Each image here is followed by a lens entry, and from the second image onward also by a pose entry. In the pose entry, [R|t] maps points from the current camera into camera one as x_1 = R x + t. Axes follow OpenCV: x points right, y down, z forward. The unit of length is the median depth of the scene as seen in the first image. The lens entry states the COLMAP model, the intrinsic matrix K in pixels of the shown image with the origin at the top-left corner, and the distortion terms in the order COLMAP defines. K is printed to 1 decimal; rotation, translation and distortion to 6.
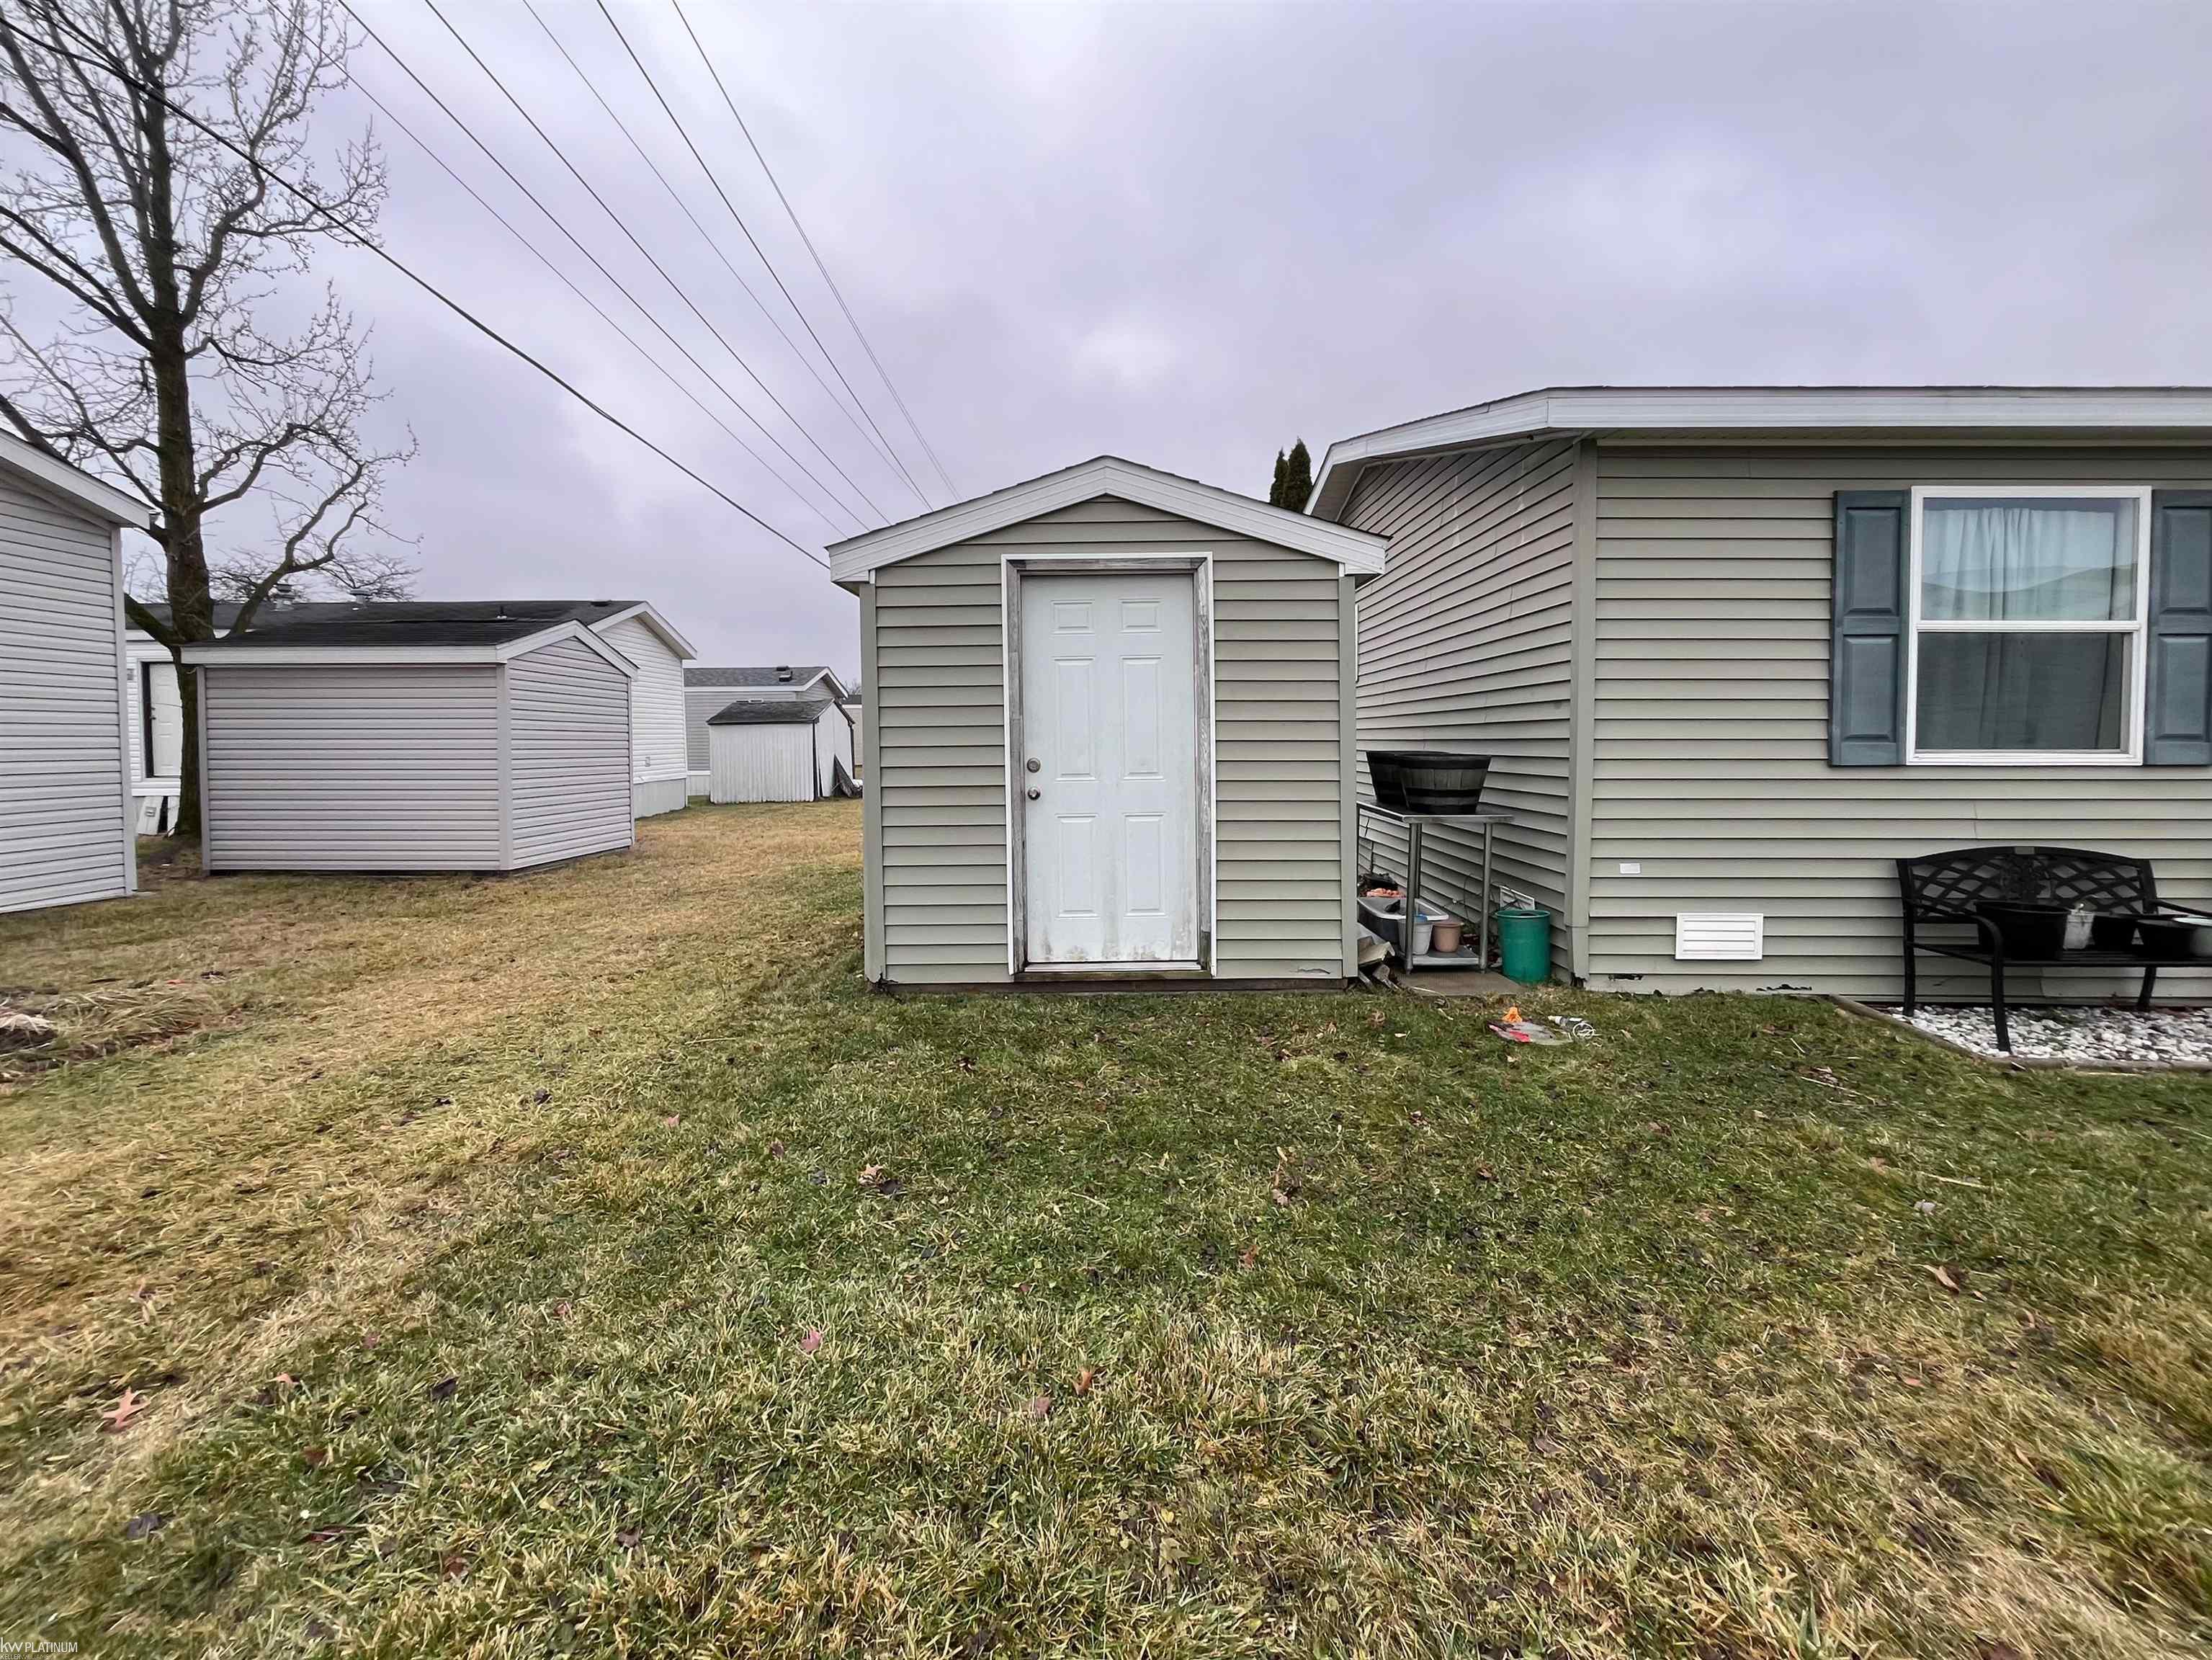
lens RADIAL K [[979.1, 0, 1105.8], [0, 979.1, 778.2], [0, 0, 1]] dist [-0.001841, -0.000517]
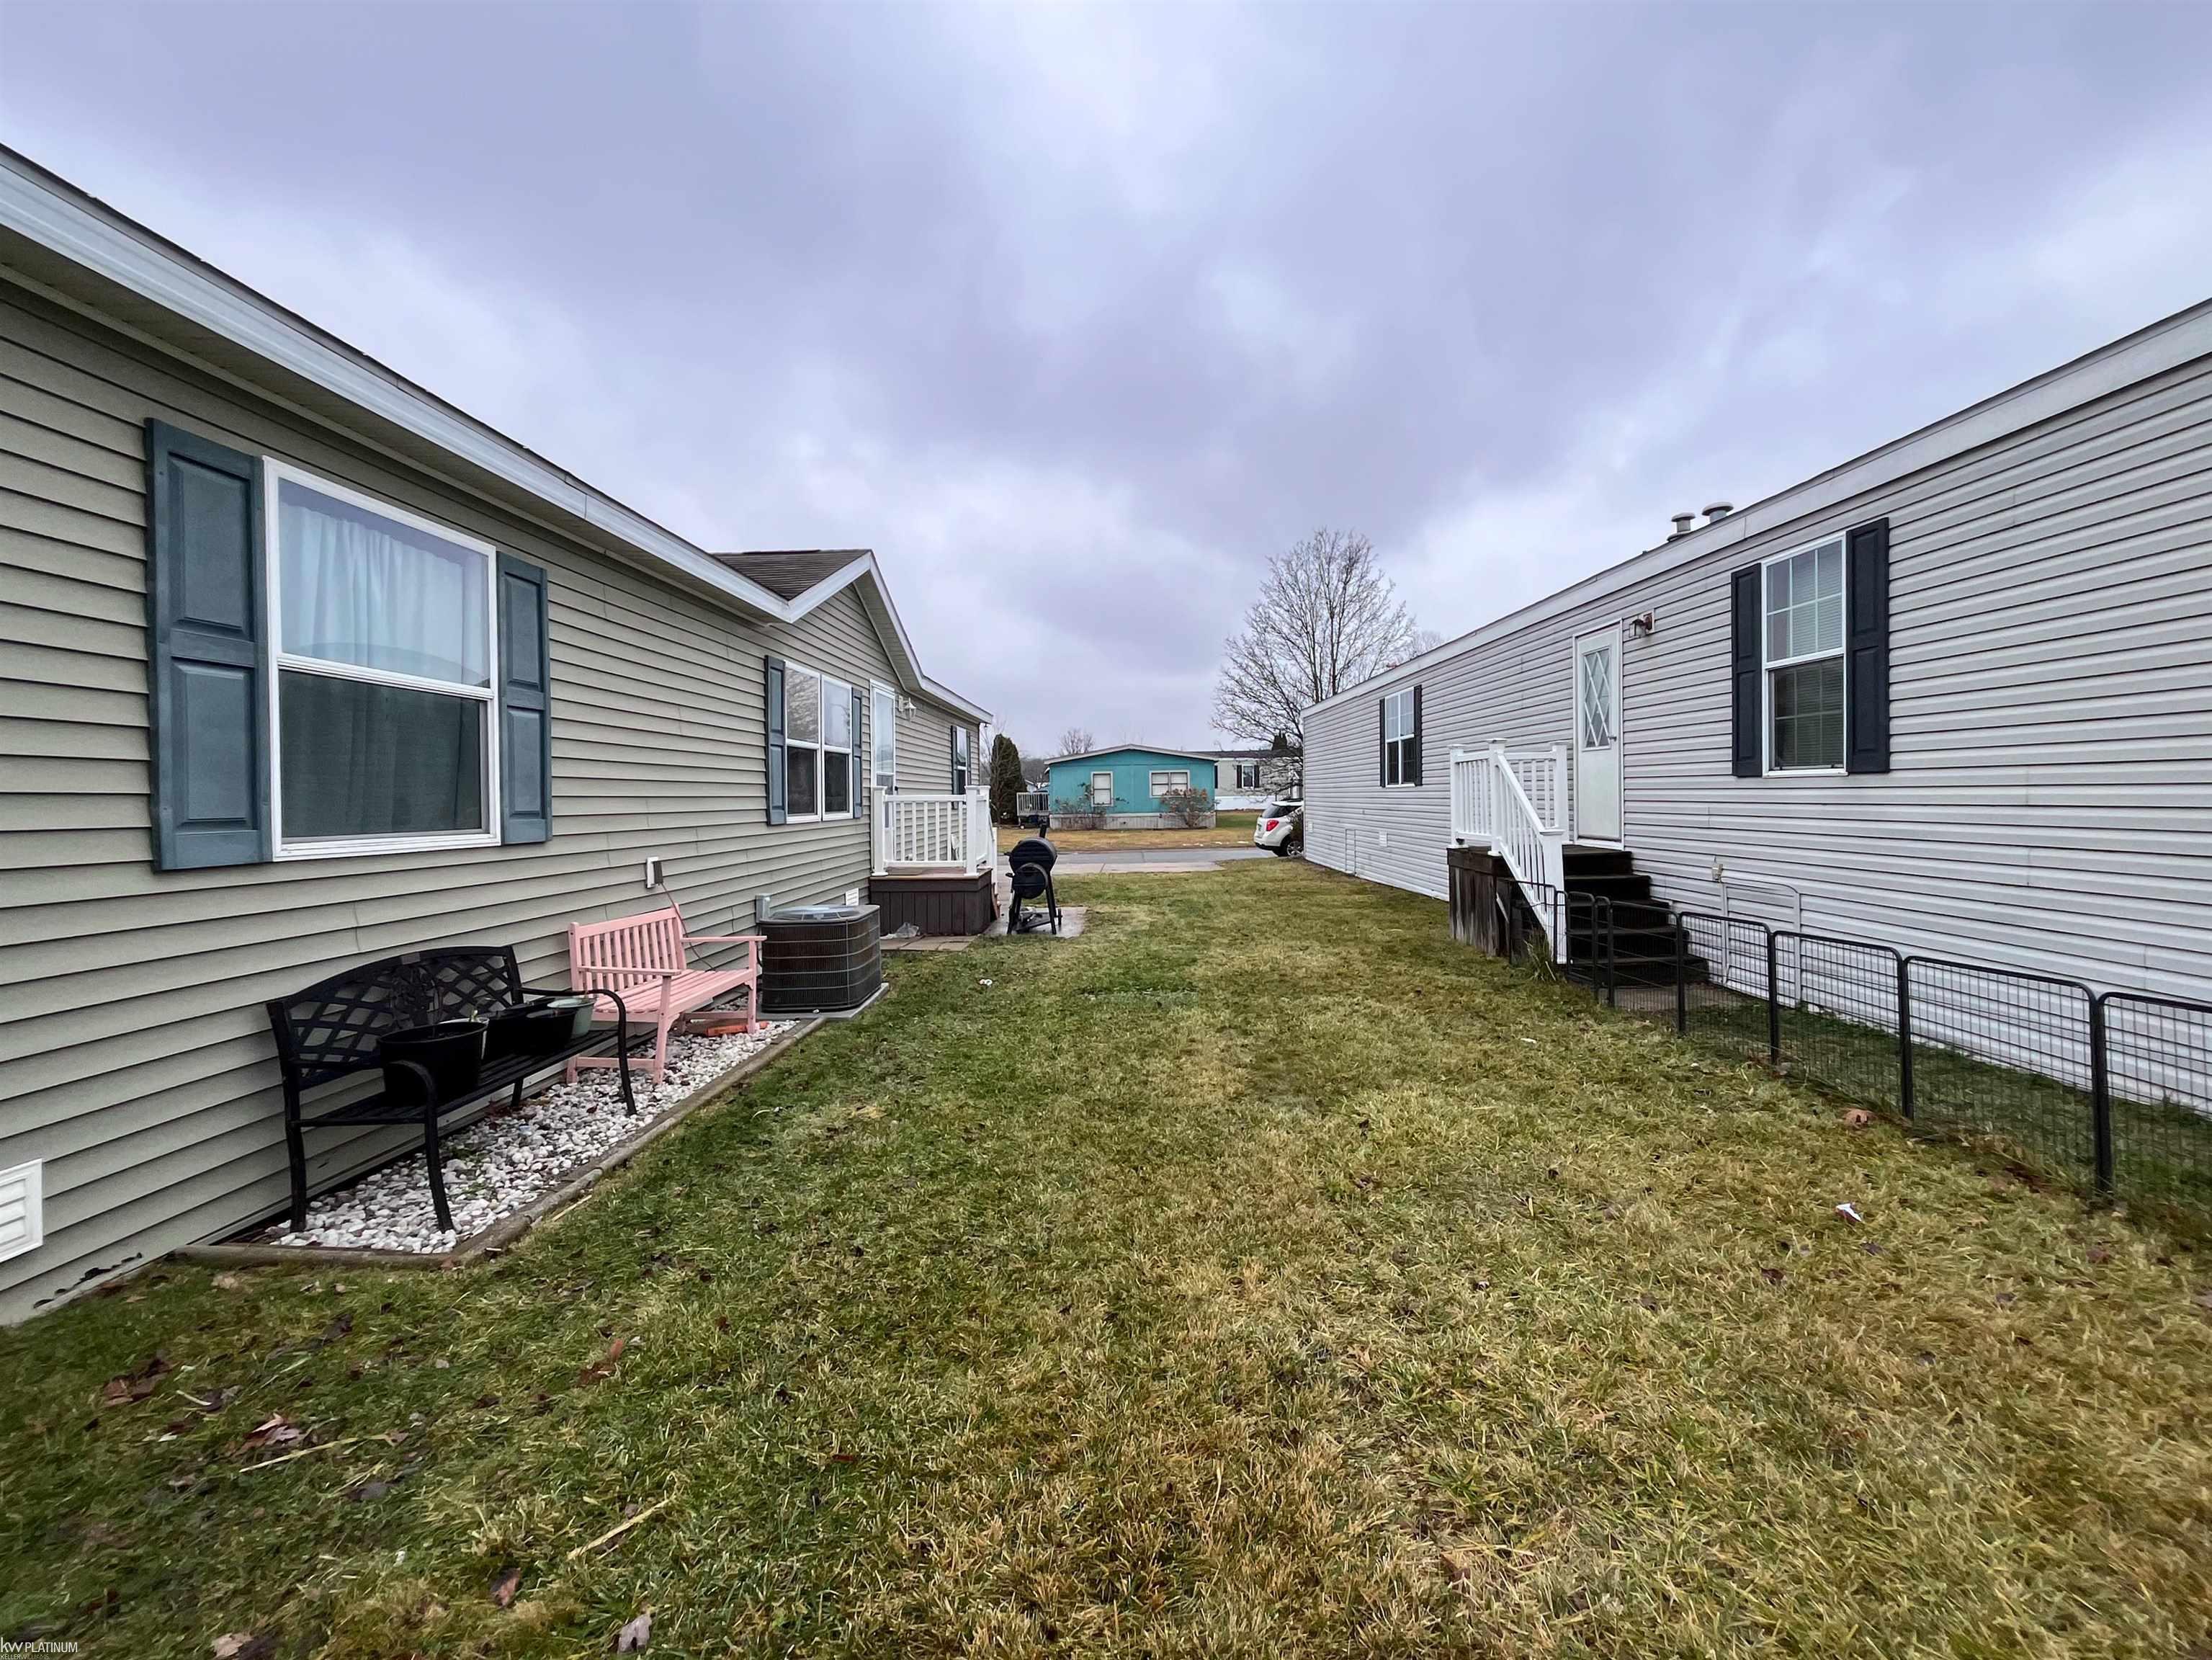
lens RADIAL K [[949.4, 0, 1104.1], [0, 949.4, 796.0], [0, 0, 1]] dist [-0.000981, -0.000801]
pose [[0.015358, 0.004086, 0.999874, 0.167920], [0.057984, 0.998305, -0.004970, -0.022324], [-0.998199, 0.058053, 0.015095, 0.410690]]
